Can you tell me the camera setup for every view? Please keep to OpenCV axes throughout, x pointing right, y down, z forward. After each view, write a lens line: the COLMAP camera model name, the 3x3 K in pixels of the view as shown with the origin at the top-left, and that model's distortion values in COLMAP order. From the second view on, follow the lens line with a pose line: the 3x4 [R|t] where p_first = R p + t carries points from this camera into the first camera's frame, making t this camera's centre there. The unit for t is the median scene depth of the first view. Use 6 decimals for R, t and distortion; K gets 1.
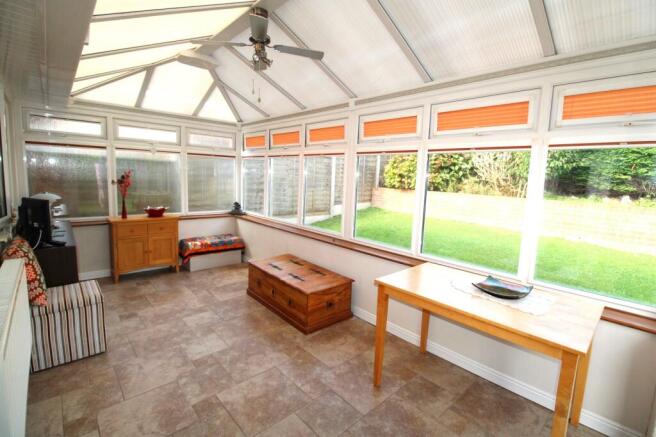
lens RADIAL K [[306.5, 0, 327.5], [0, 306.5, 215.7], [0, 0, 1]] dist [0.002348, -0.000206]
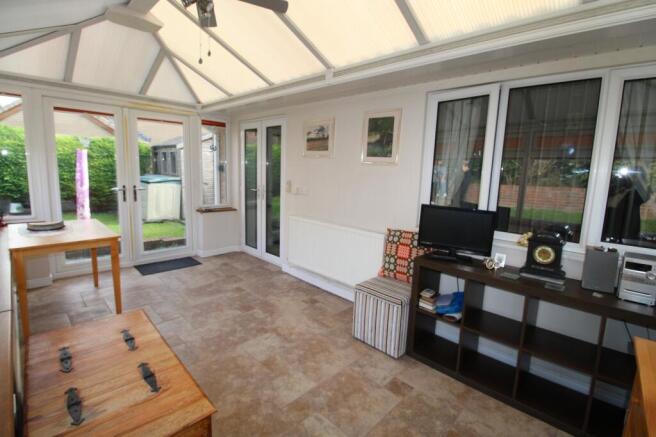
lens RADIAL K [[306.5, 0, 327.4], [0, 306.5, 214.2], [0, 0, 1]] dist [0.002348, -0.000206]
pose [[-0.995811, -0.055582, -0.072599, -0.500318], [-0.073655, 0.958114, 0.276755, -0.249682], [0.054176, 0.280943, -0.958194, 1.809217]]
